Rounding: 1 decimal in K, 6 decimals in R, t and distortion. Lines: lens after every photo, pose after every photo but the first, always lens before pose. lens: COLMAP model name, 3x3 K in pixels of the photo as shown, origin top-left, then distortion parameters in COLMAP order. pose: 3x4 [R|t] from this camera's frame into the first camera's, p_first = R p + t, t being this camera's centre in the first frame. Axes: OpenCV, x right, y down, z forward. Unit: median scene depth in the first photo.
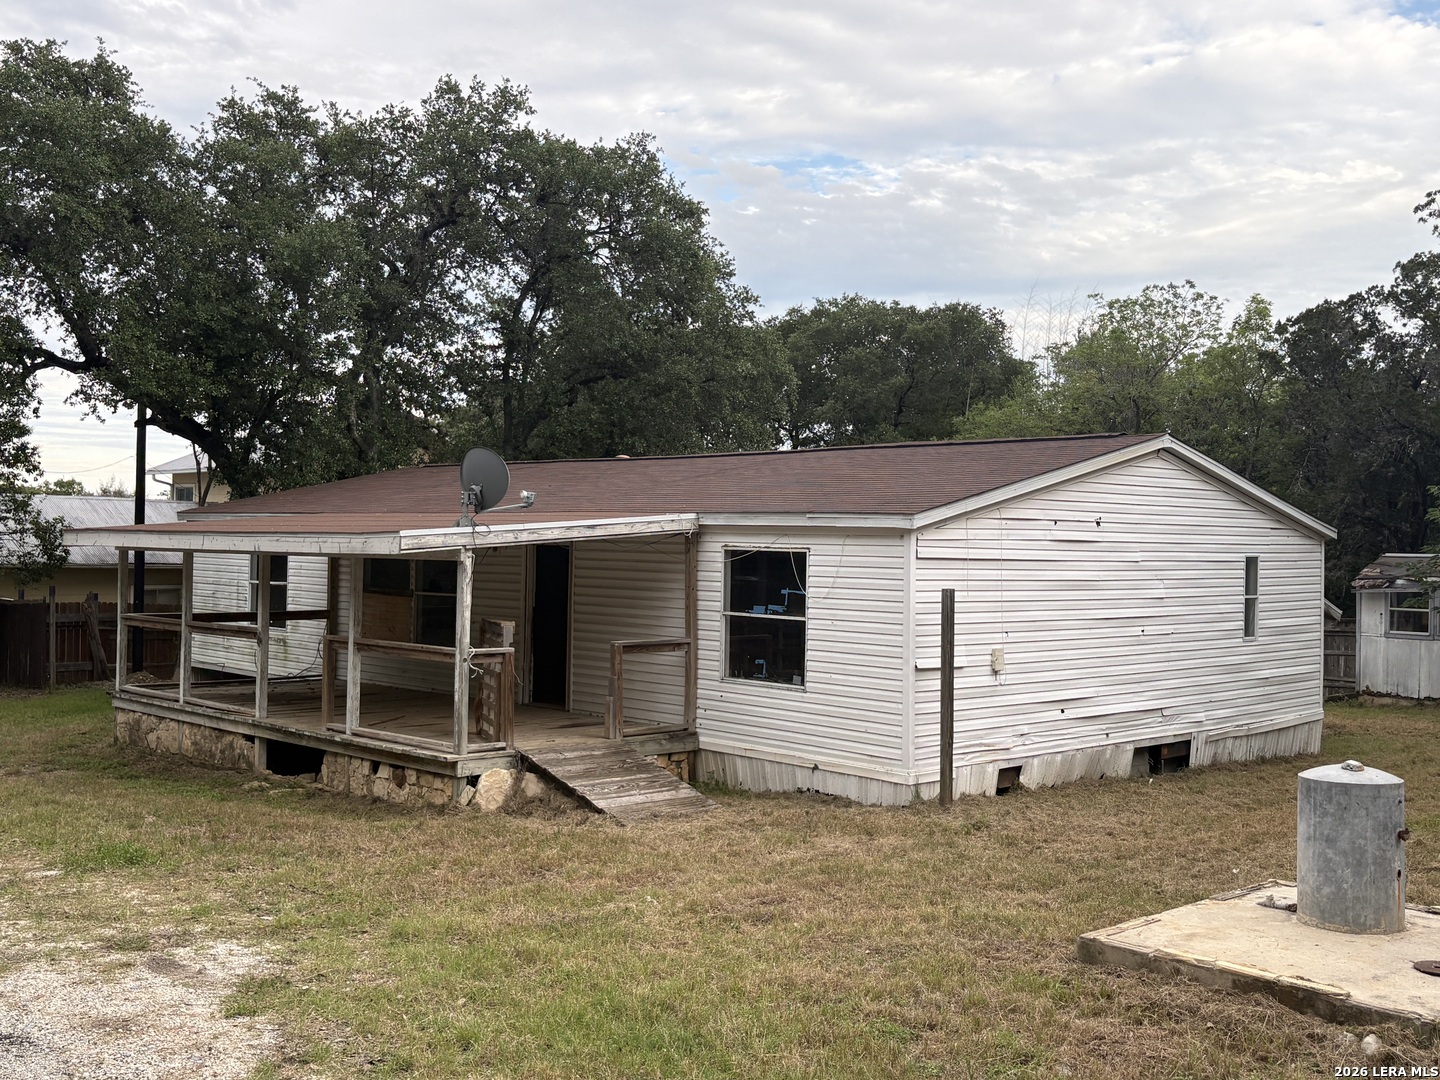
lens RADIAL K [[1465.5, 0, 744.0], [0, 1465.5, 535.6], [0, 0, 1]] dist [0.095400, -0.209363]
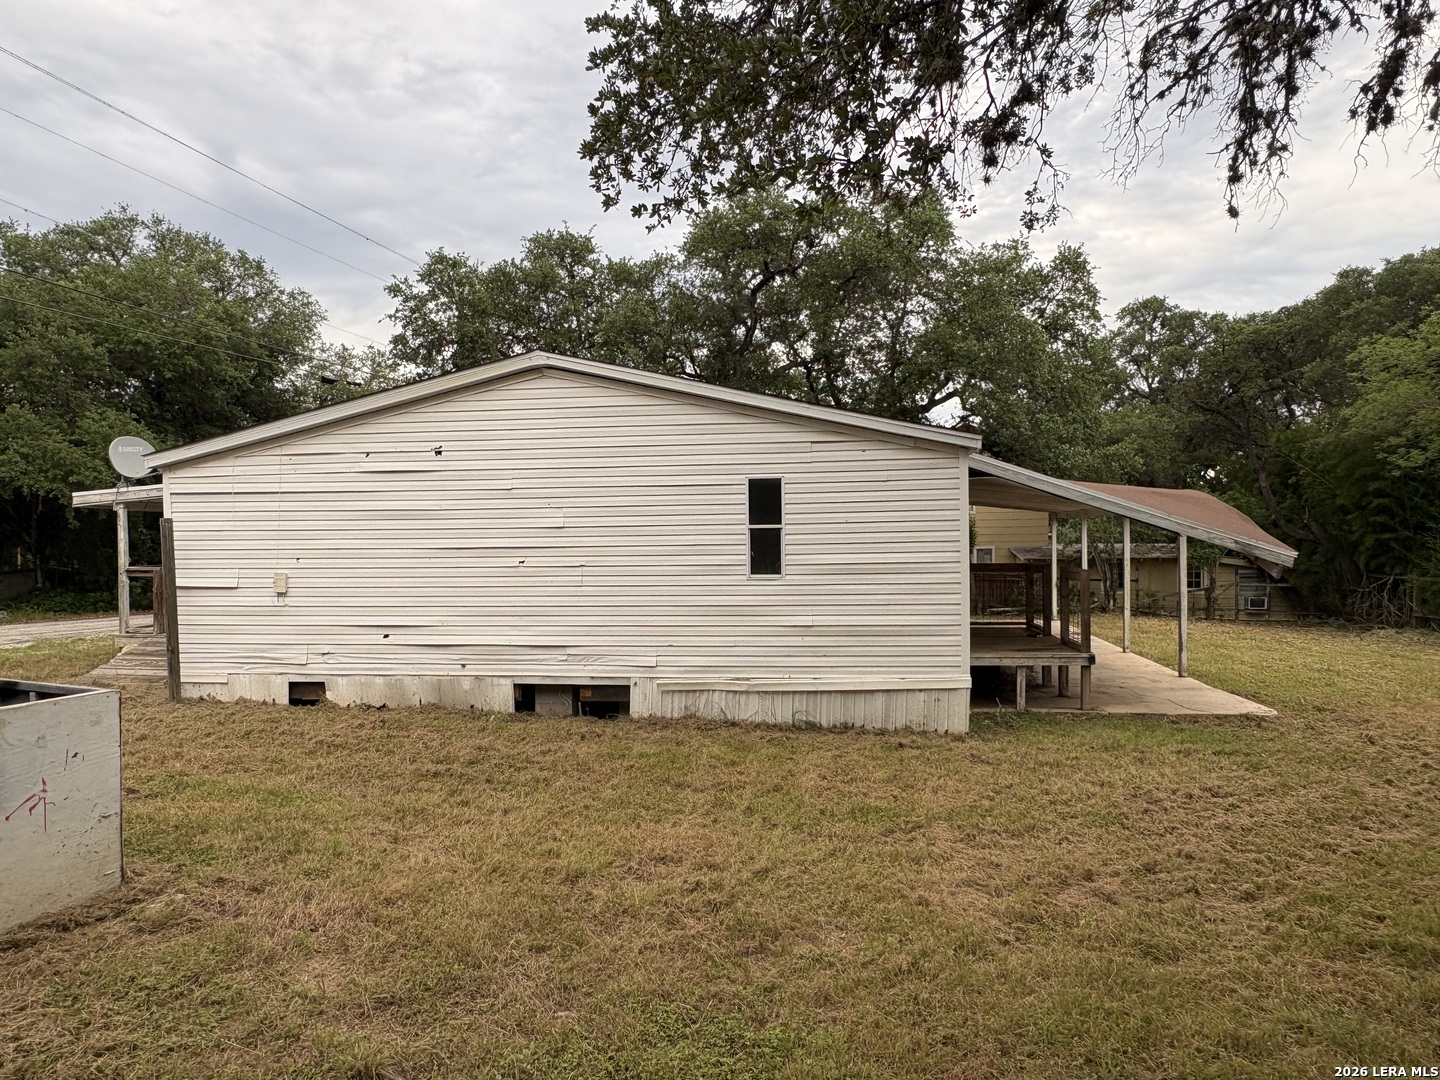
lens RADIAL K [[982.9, 0, 703.8], [0, 982.9, 560.7], [0, 0, 1]] dist [-0.002455, 0.003017]
pose [[0.618687, 0.000733, -0.785637, 0.872914], [0.026203, 0.999424, 0.021567, 0.055181], [0.785200, -0.033929, 0.618312, 0.728699]]
